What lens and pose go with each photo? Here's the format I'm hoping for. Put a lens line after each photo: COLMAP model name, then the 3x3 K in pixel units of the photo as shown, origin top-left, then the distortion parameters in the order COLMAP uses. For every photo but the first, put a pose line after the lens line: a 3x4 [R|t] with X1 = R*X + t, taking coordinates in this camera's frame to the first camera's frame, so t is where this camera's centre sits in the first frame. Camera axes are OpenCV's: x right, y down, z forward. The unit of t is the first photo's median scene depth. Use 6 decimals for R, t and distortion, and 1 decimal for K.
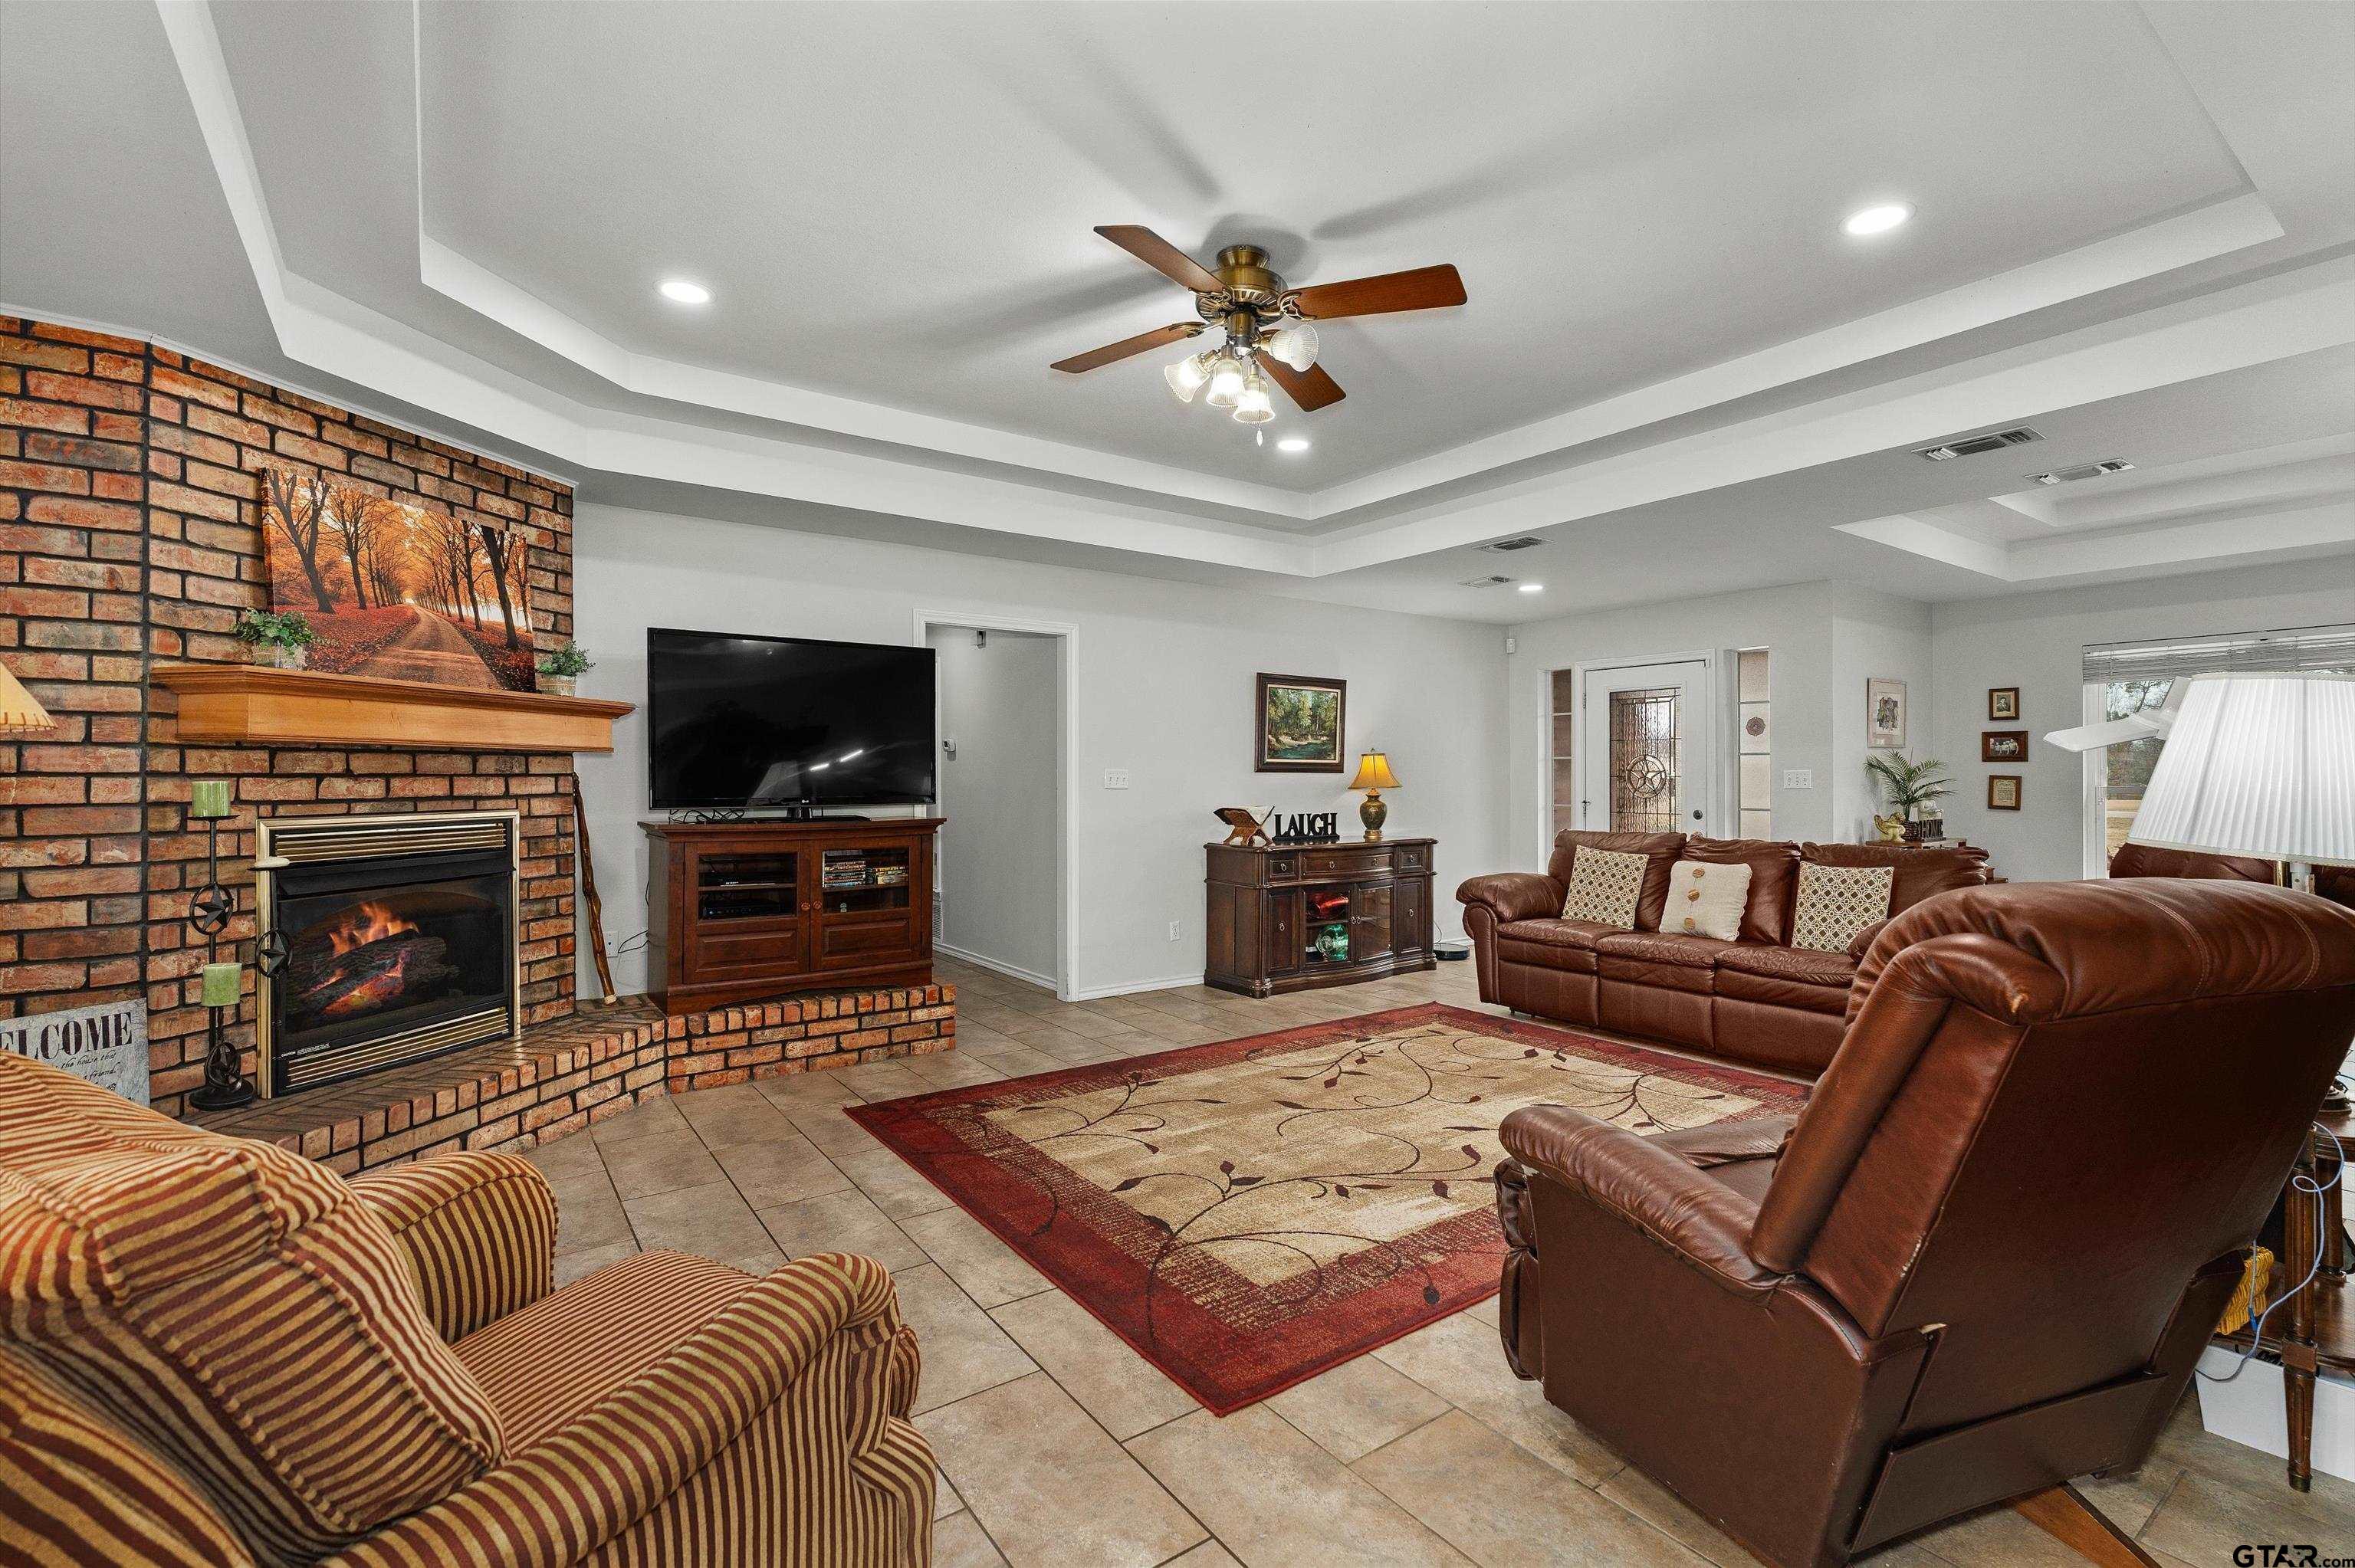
lens RADIAL K [[1045.2, 0, 1203.3], [0, 1045.2, 772.2], [0, 0, 1]] dist [-0.013170, 0.000601]
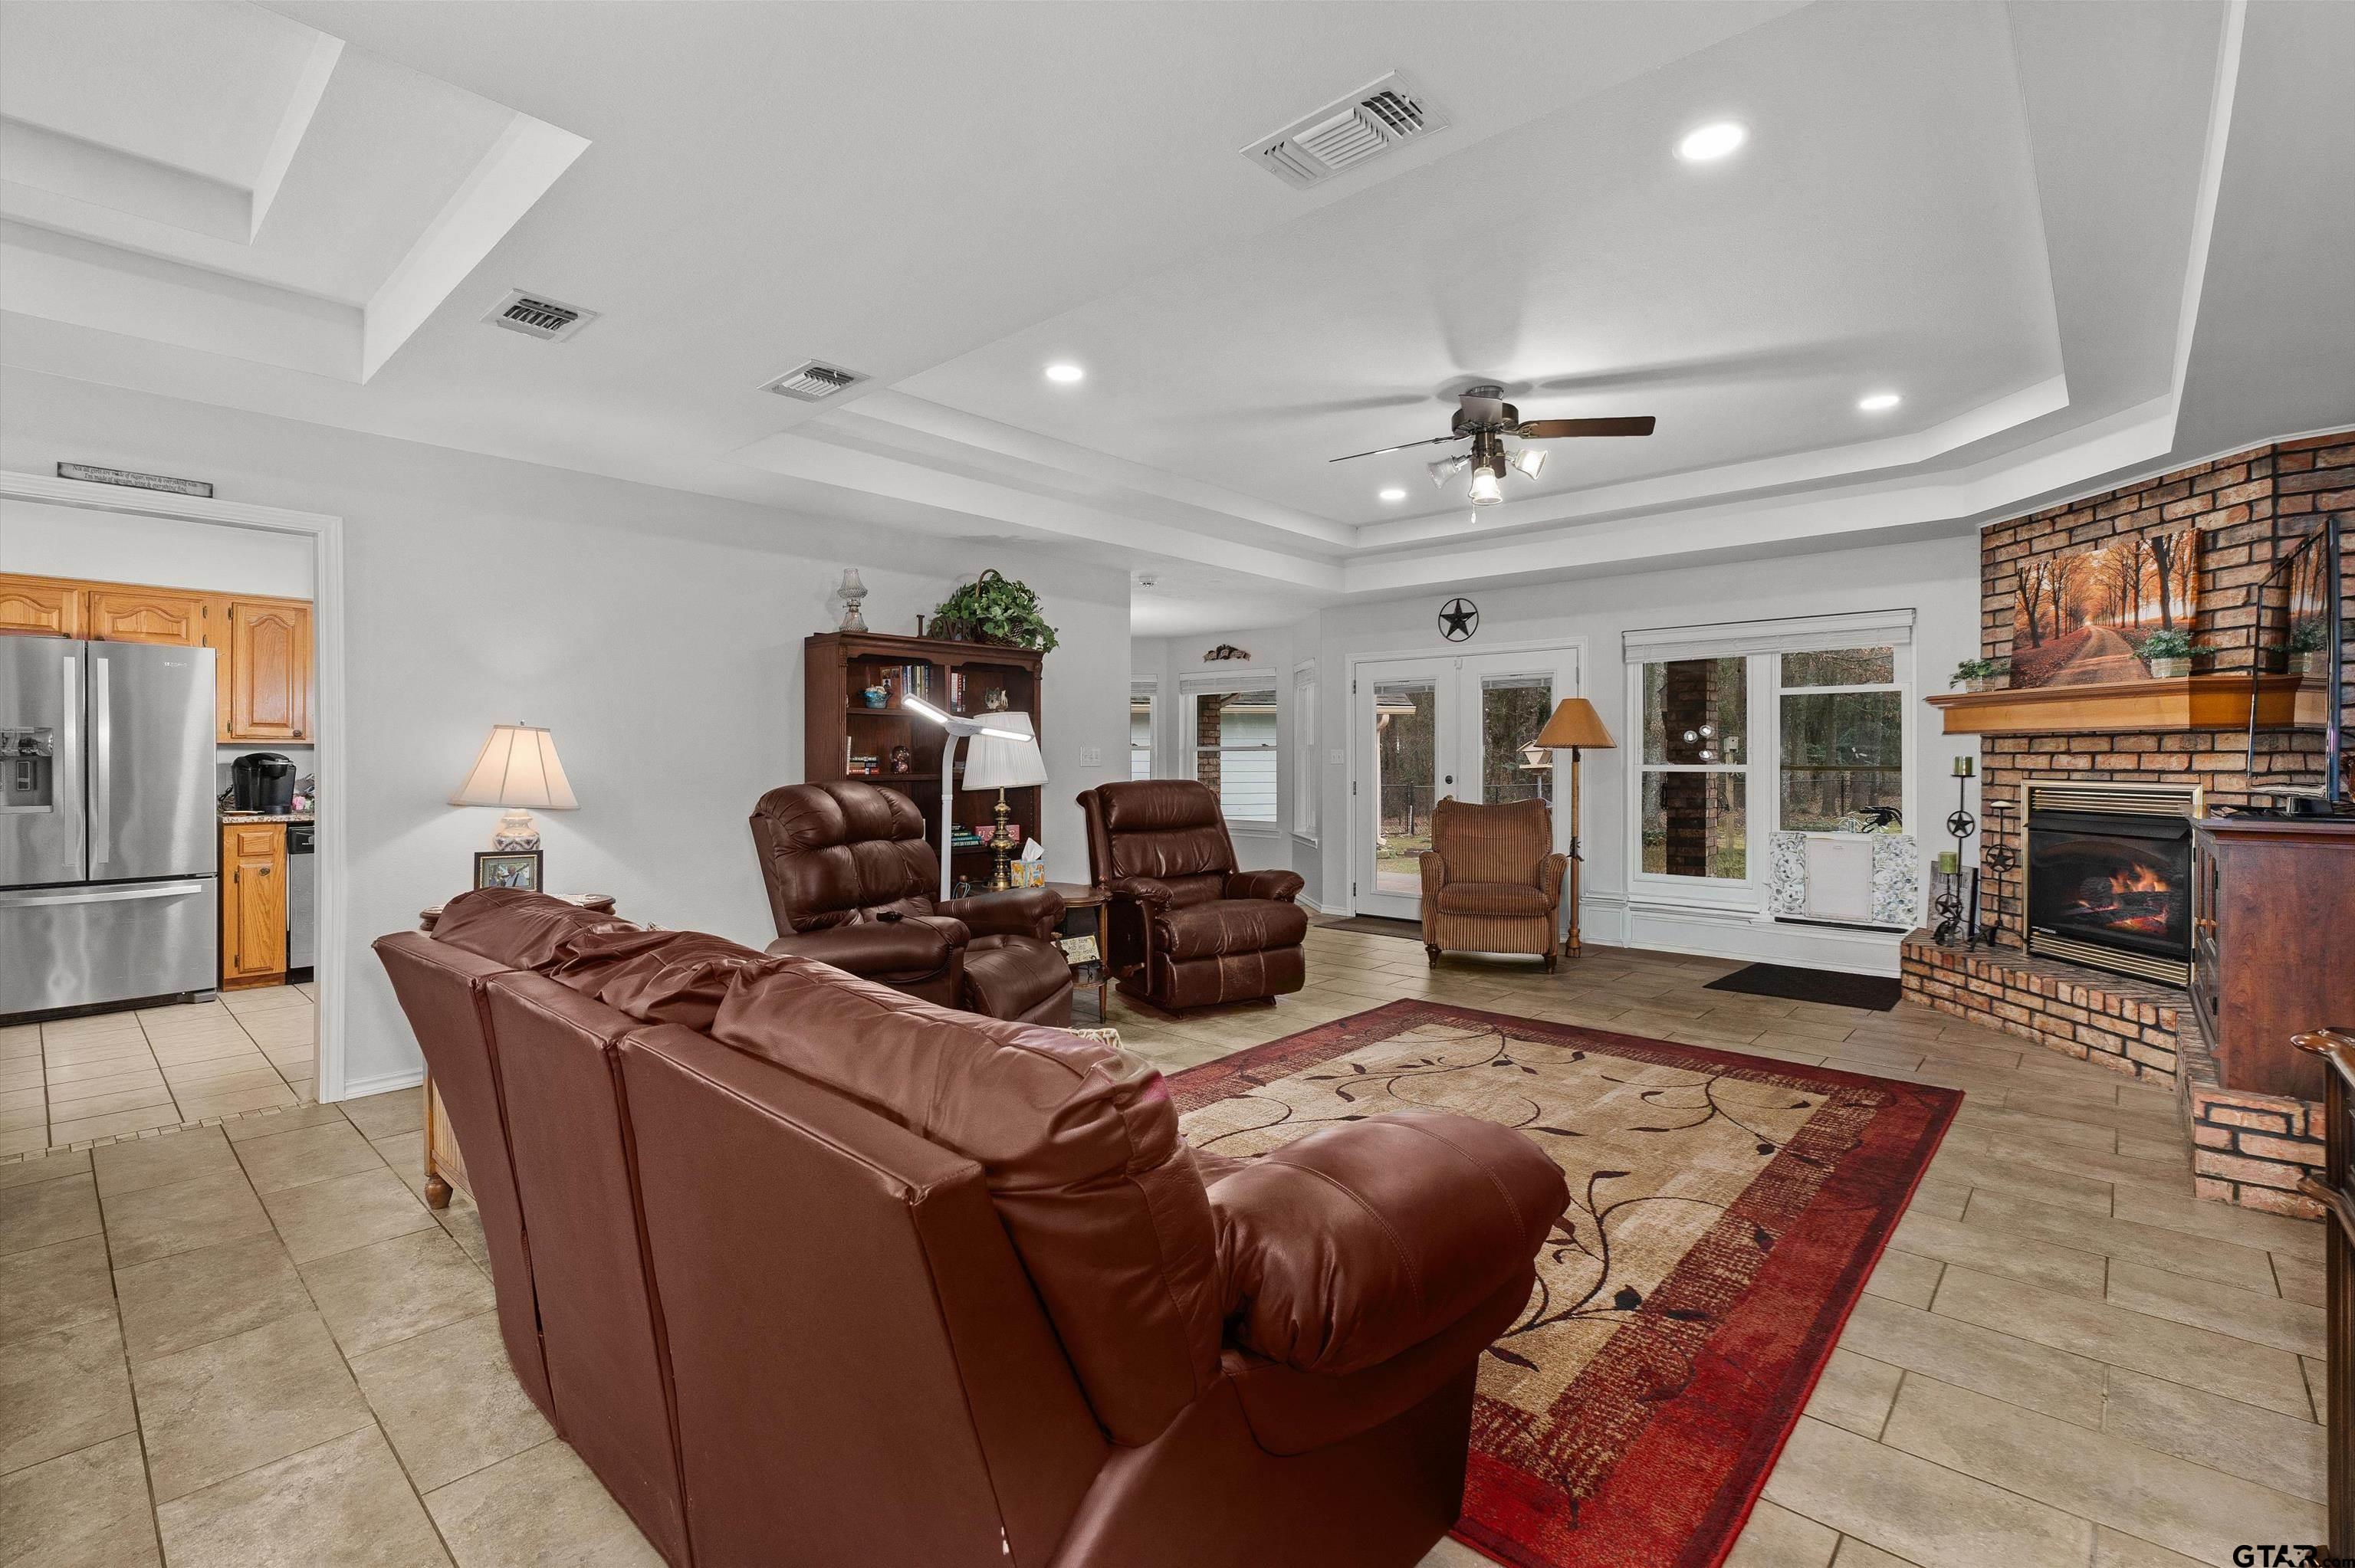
lens RADIAL K [[1051.6, 0, 1195.4], [0, 1051.6, 762.4], [0, 0, 1]] dist [-0.011608, 0.000135]
pose [[-0.977534, 0.002624, -0.210761, 0.581760], [0.002611, 0.999997, 0.000341, 0.010558], [0.210761, -0.000217, -0.977538, 1.850359]]
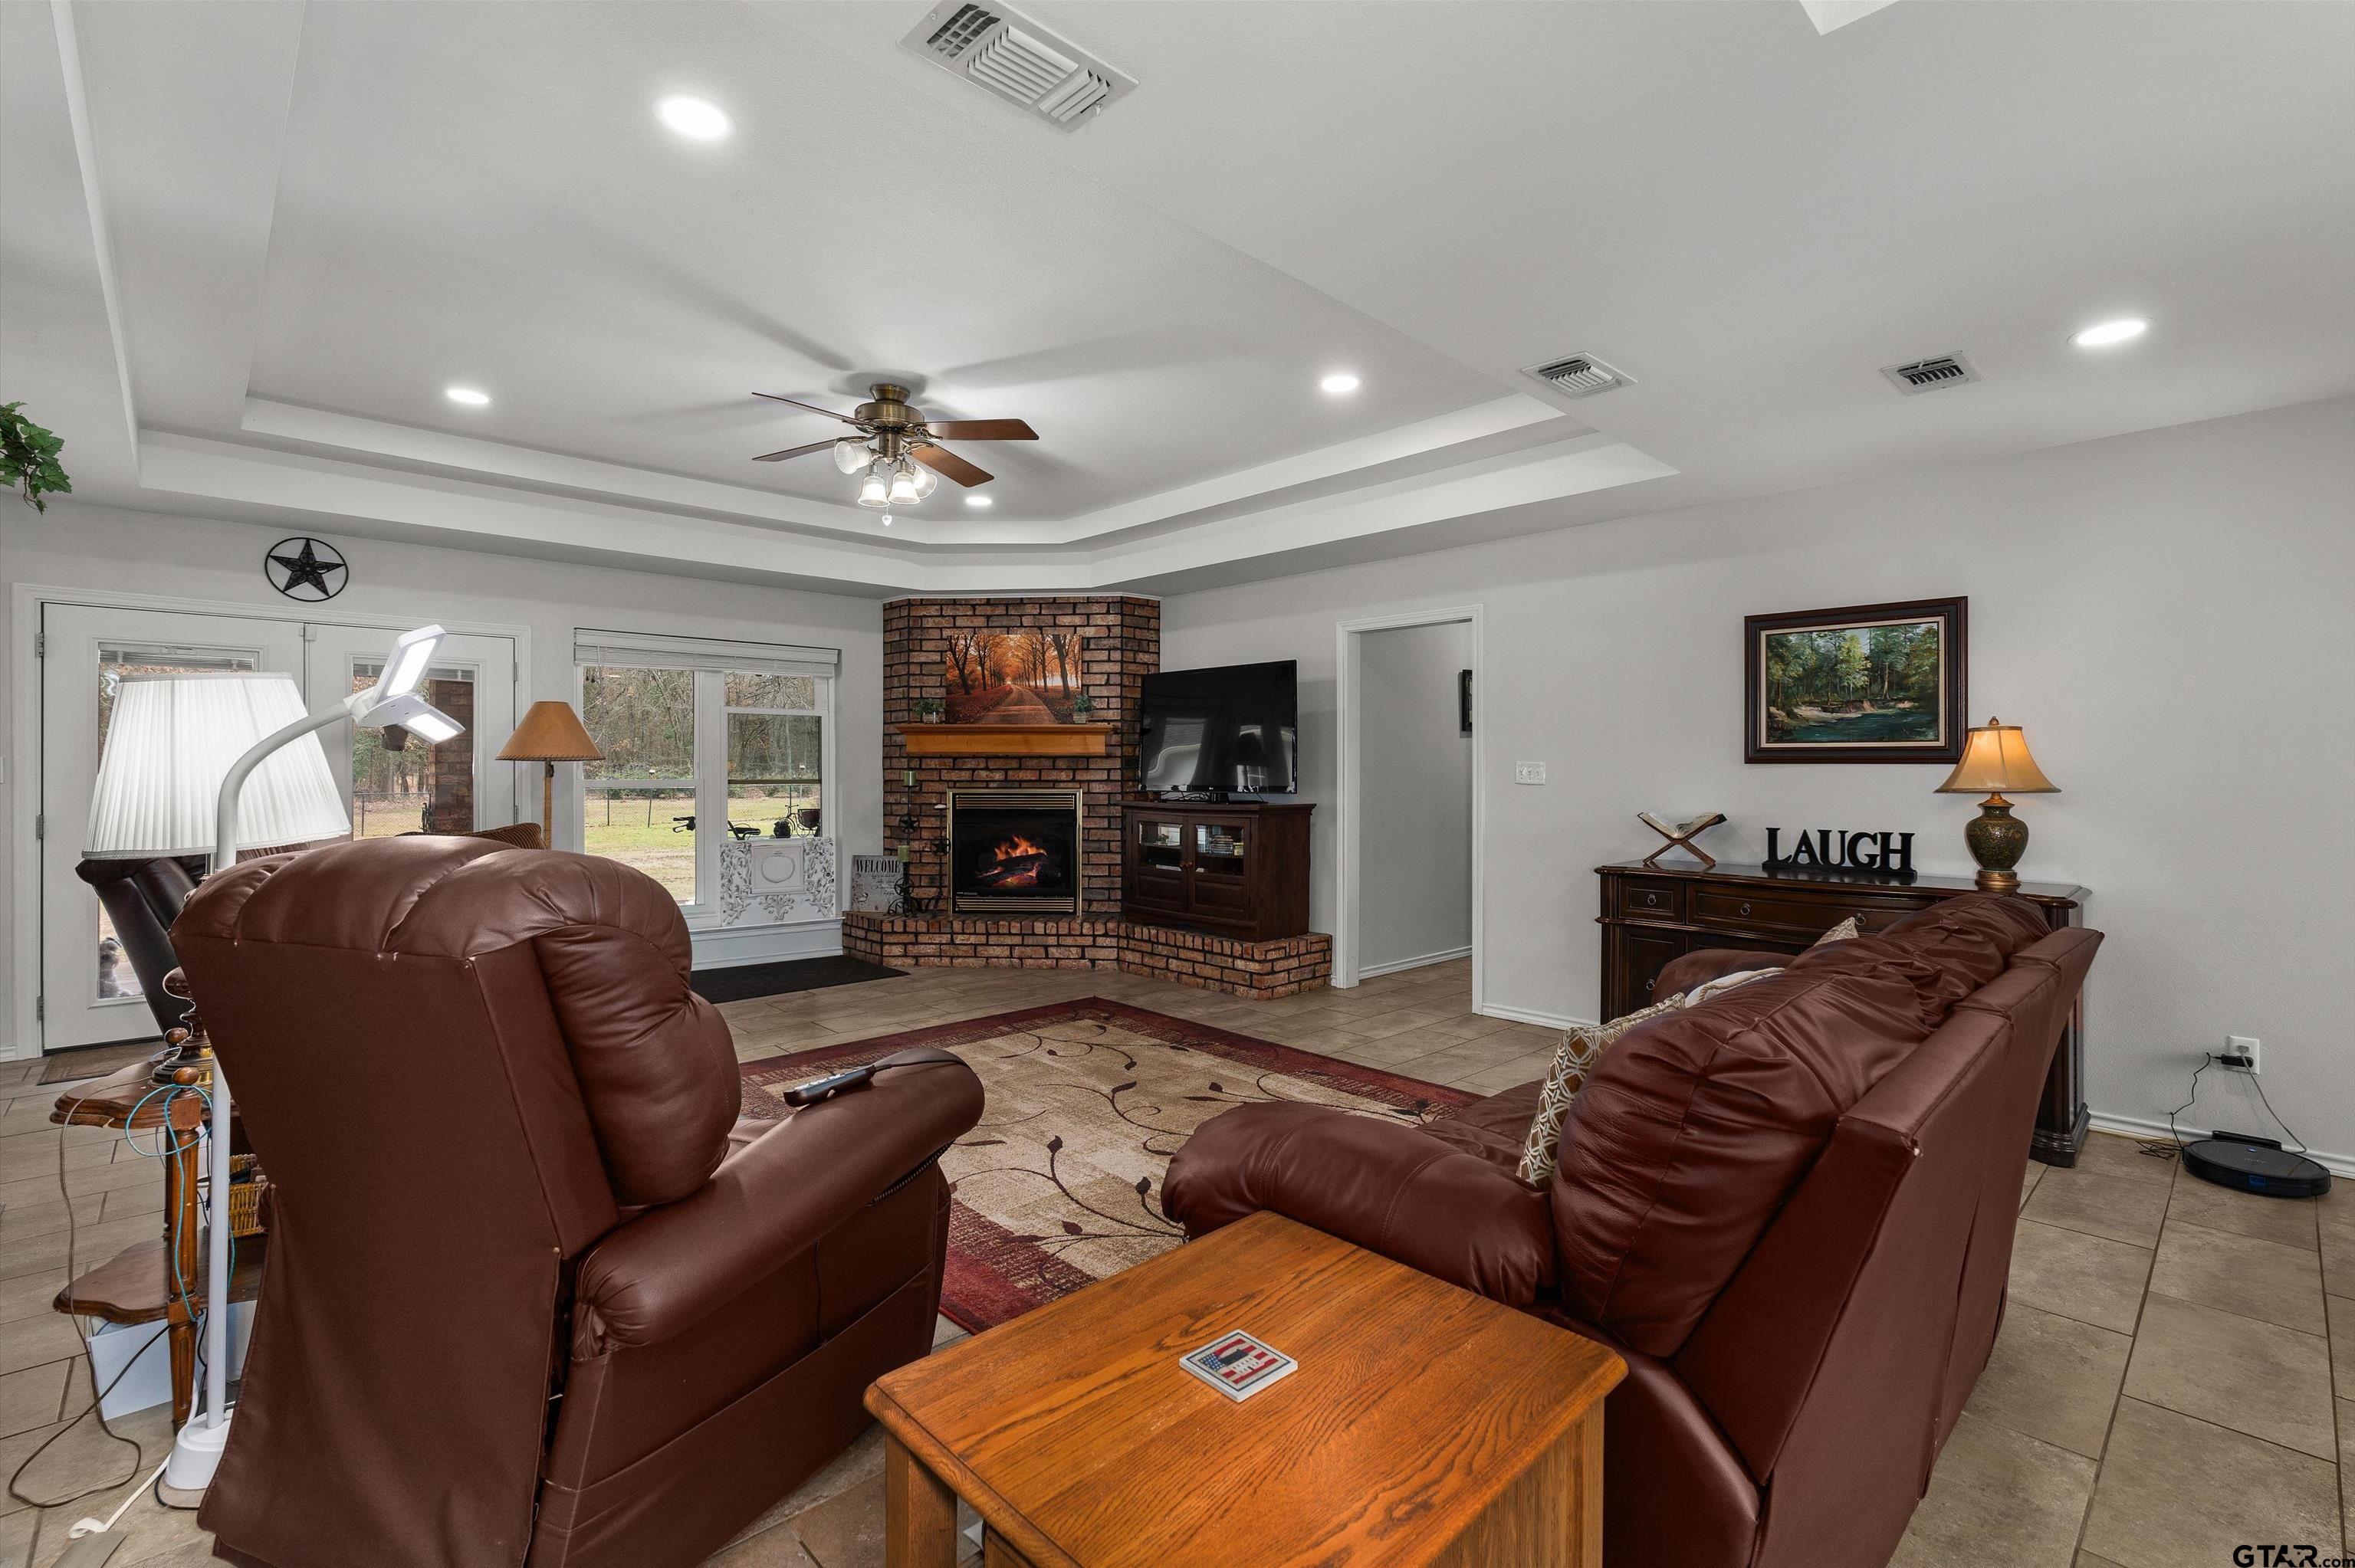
lens RADIAL K [[1051.6, 0, 1195.4], [0, 1051.6, 762.4], [0, 0, 1]] dist [-0.011608, 0.000135]
pose [[0.137332, -0.007277, -0.990498, 1.163977], [0.003191, 0.999971, -0.006904, 0.004676], [0.990520, -0.002213, 0.137351, 0.959335]]
